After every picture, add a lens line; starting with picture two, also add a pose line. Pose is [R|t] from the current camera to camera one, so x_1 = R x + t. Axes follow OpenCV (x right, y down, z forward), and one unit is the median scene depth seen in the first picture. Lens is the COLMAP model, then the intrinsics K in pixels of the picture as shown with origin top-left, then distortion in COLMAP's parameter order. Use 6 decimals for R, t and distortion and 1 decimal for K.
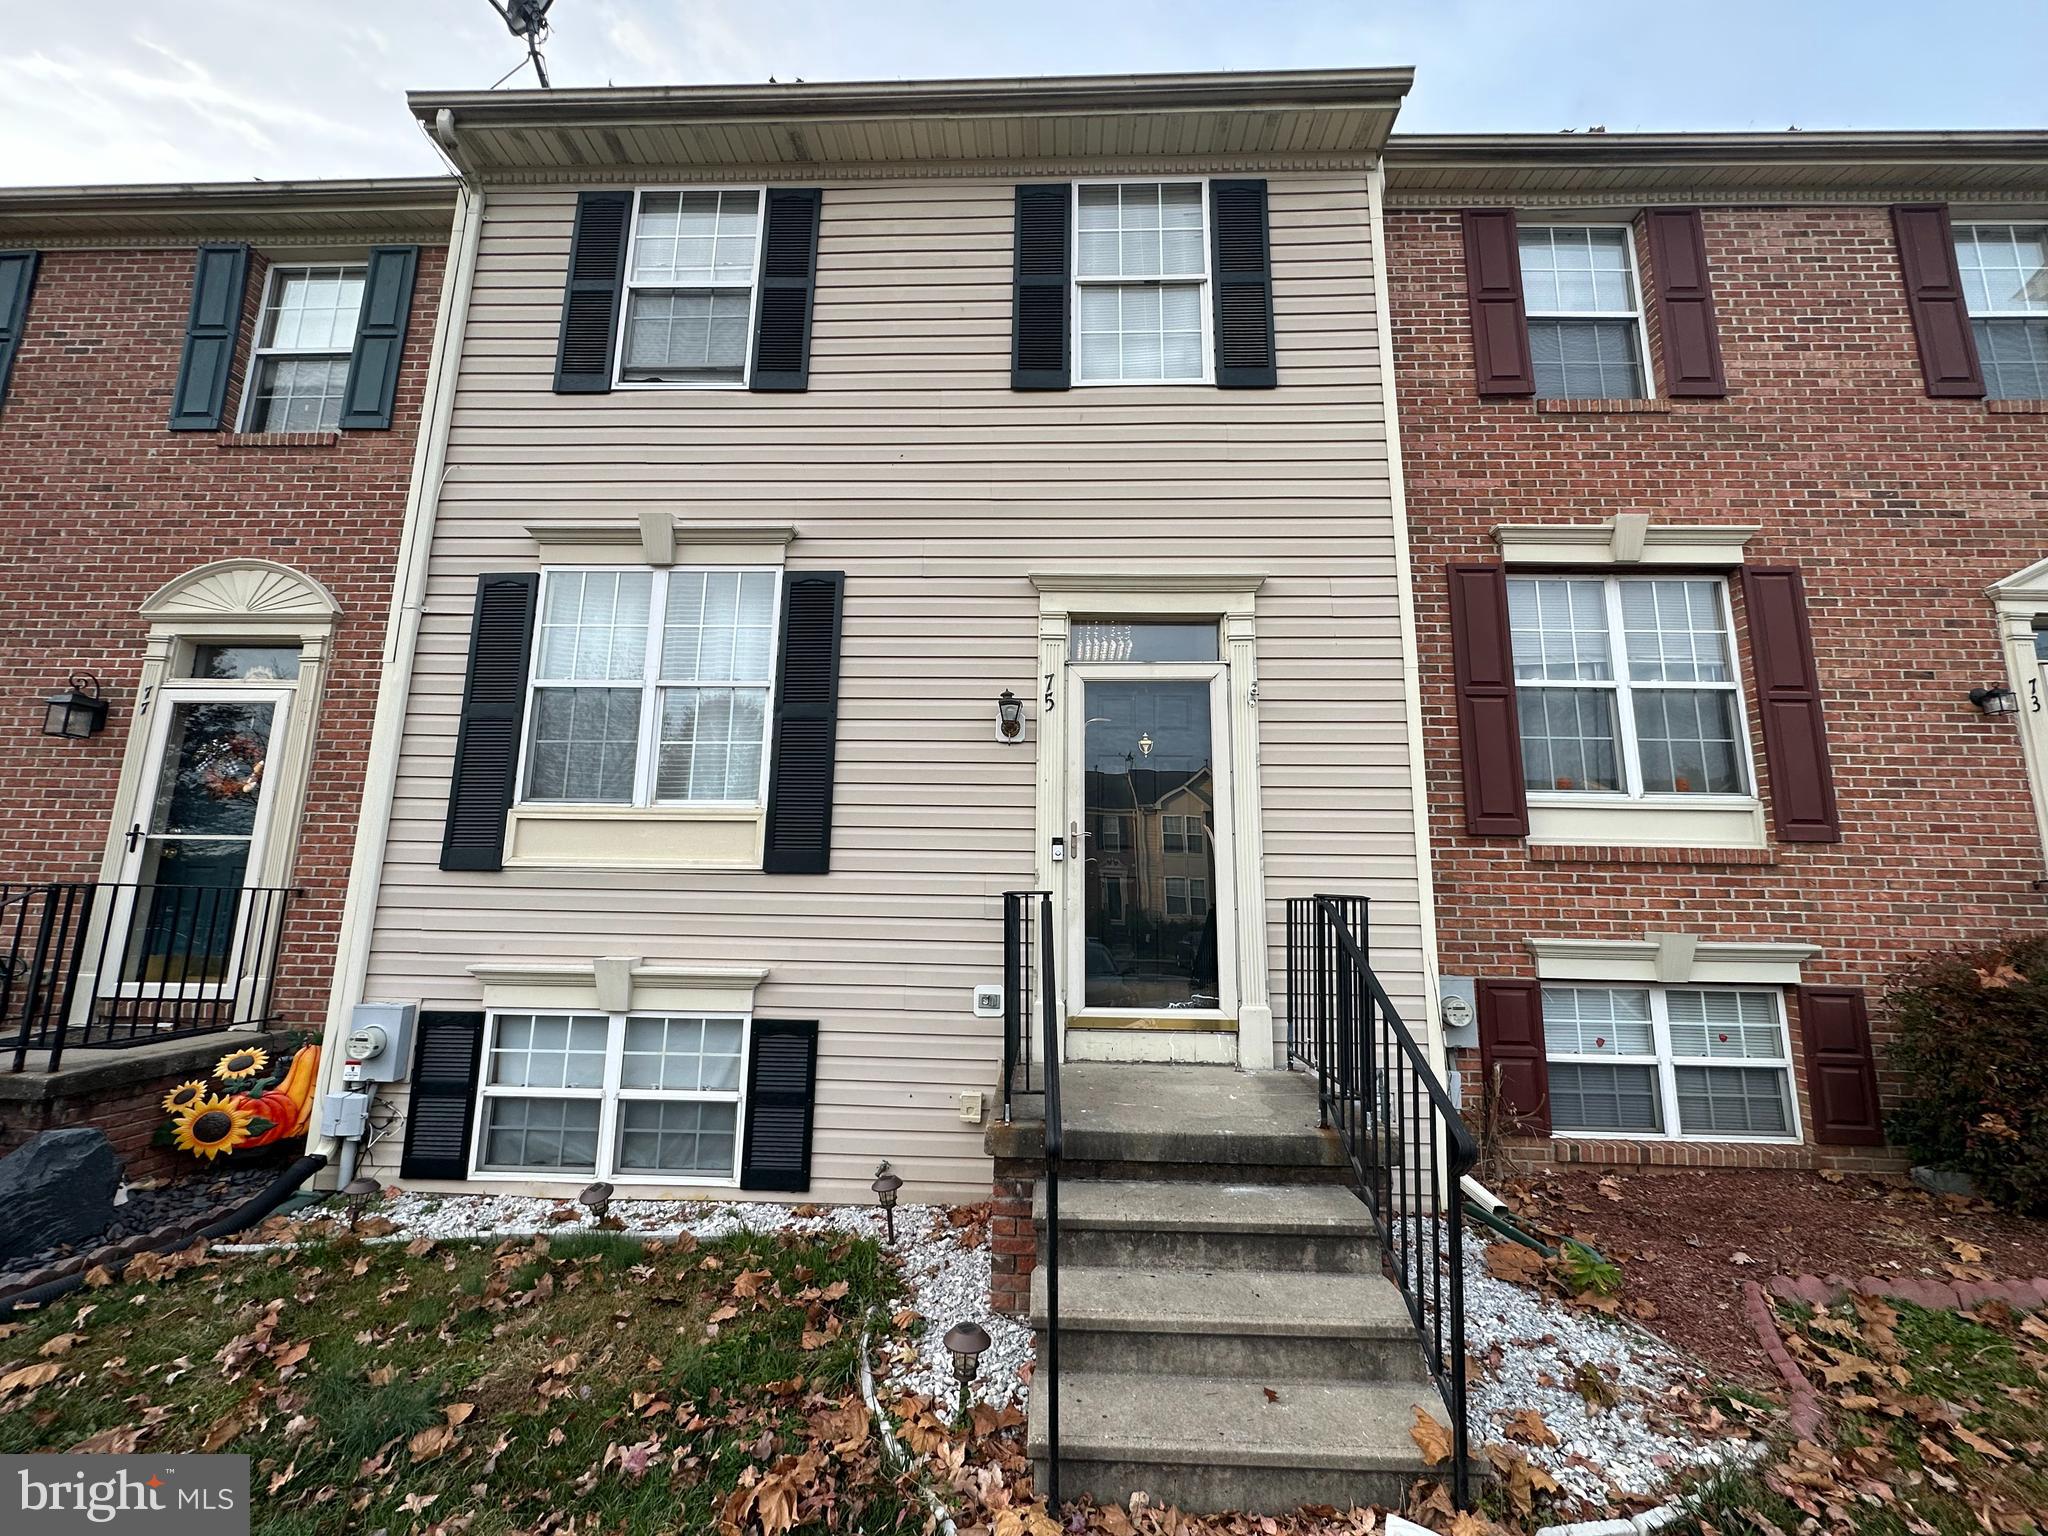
lens RADIAL K [[817.4, 0, 1024.0], [0, 817.4, 767.3], [0, 0, 1]] dist [-0.004535, 0.000852]
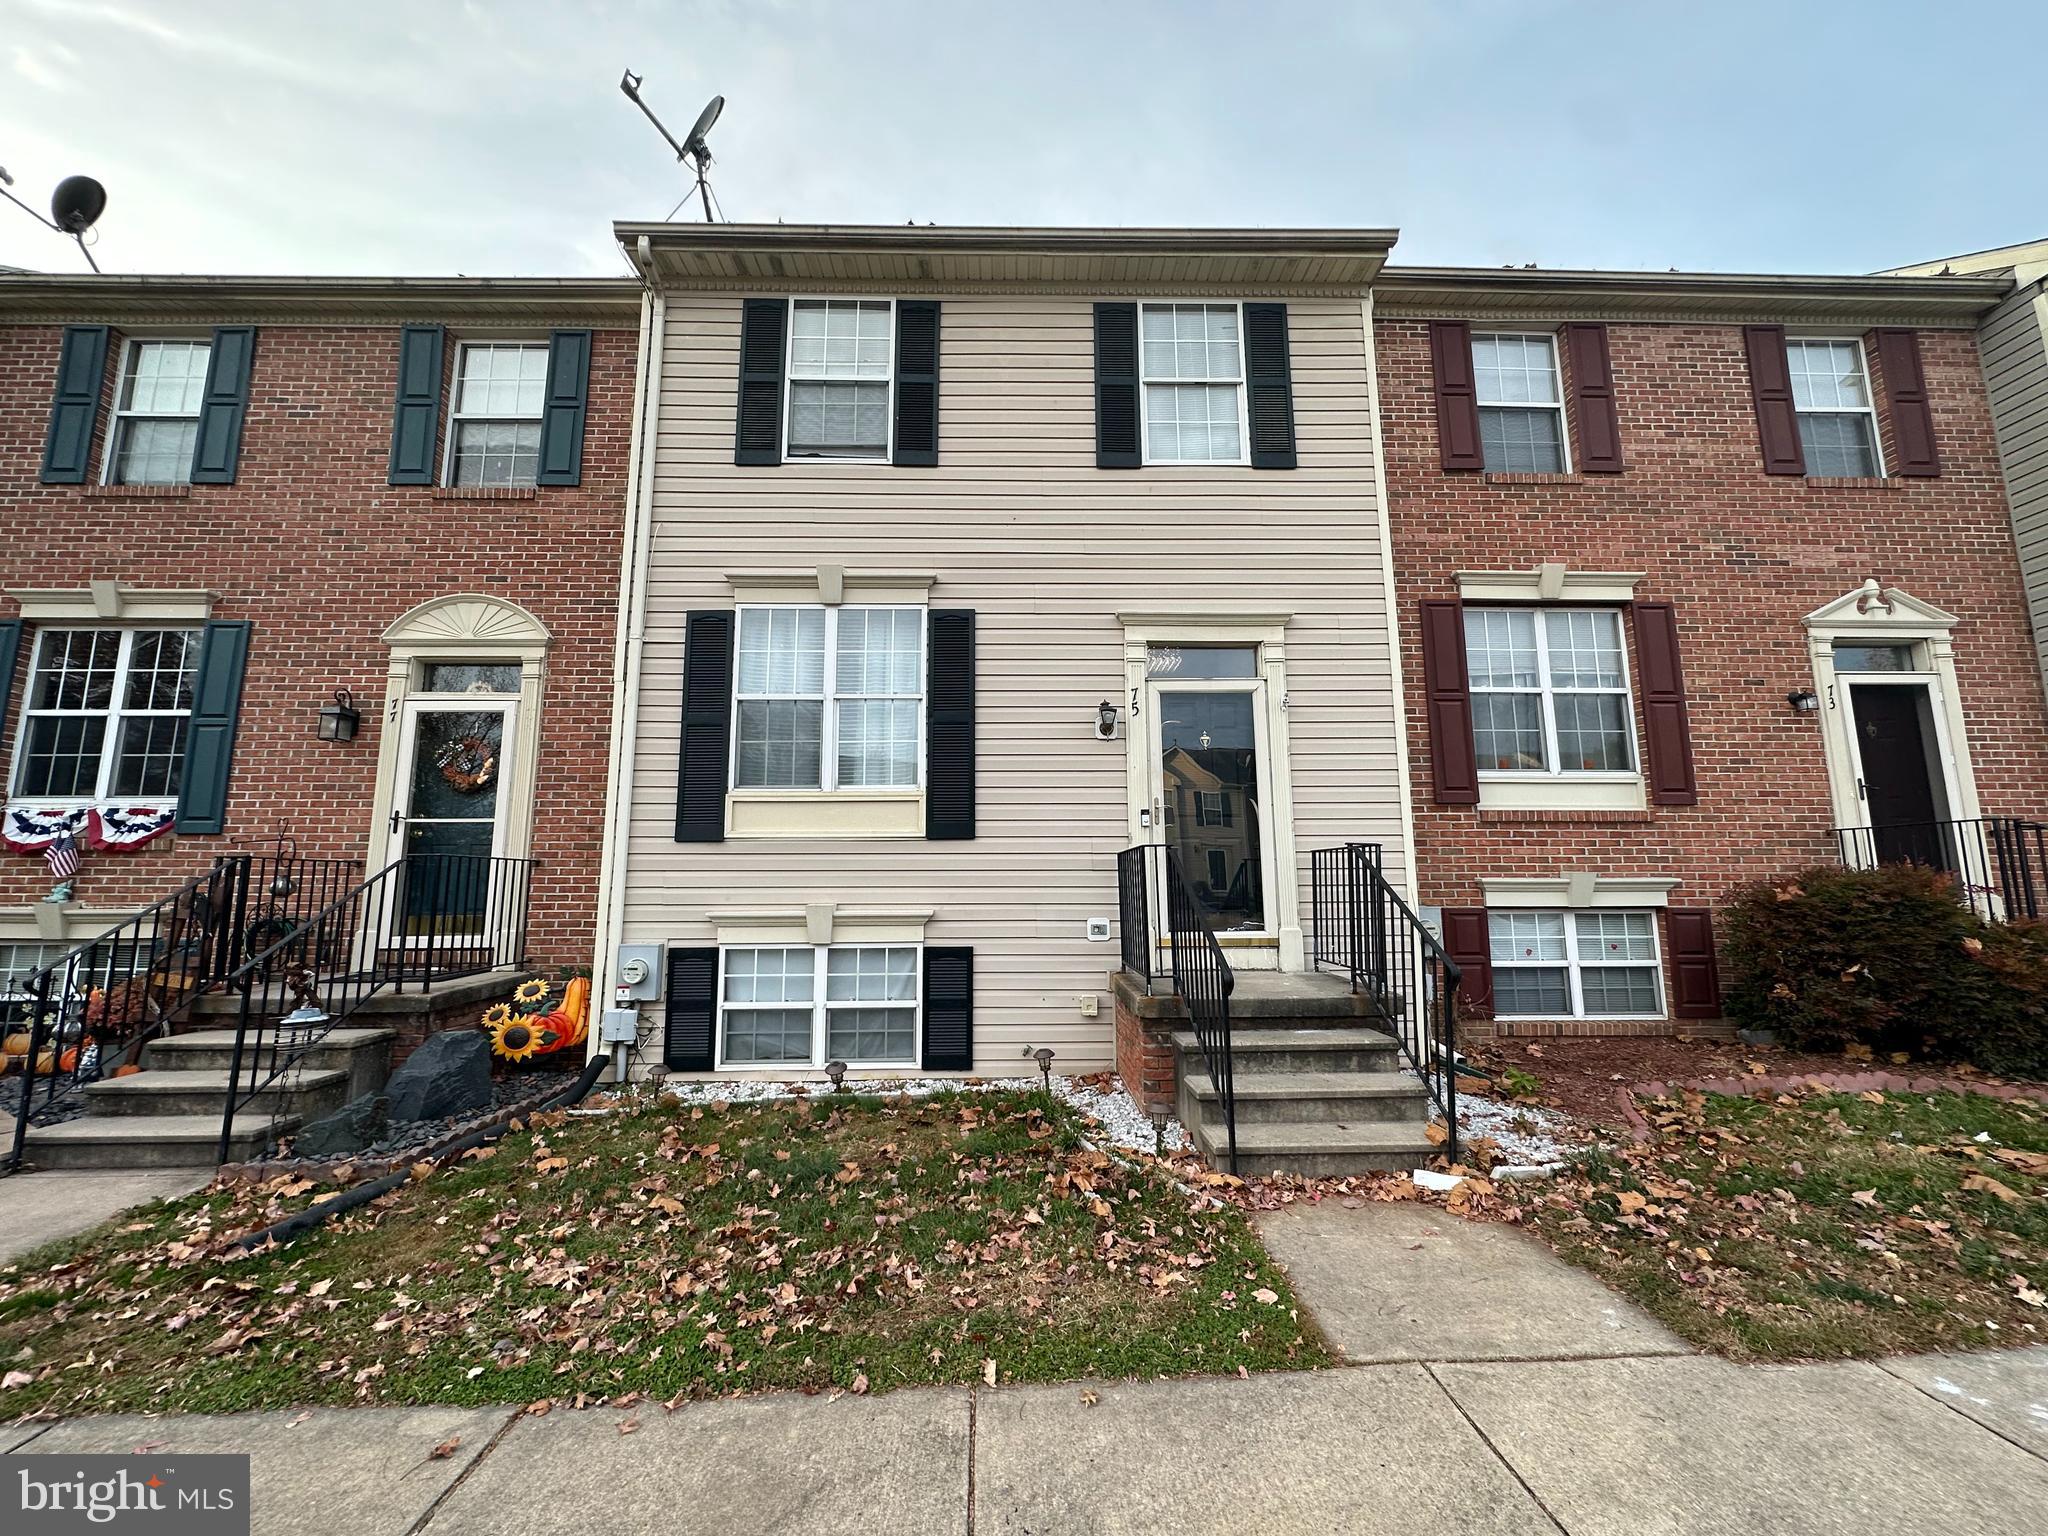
lens RADIAL K [[817.4, 0, 1024.1], [0, 817.4, 767.6], [0, 0, 1]] dist [-0.004535, 0.000852]
pose [[0.998263, -0.012112, 0.057656, -0.214266], [0.010604, 0.999596, 0.026377, -0.019326], [-0.057952, -0.025720, 0.997988, -0.309474]]
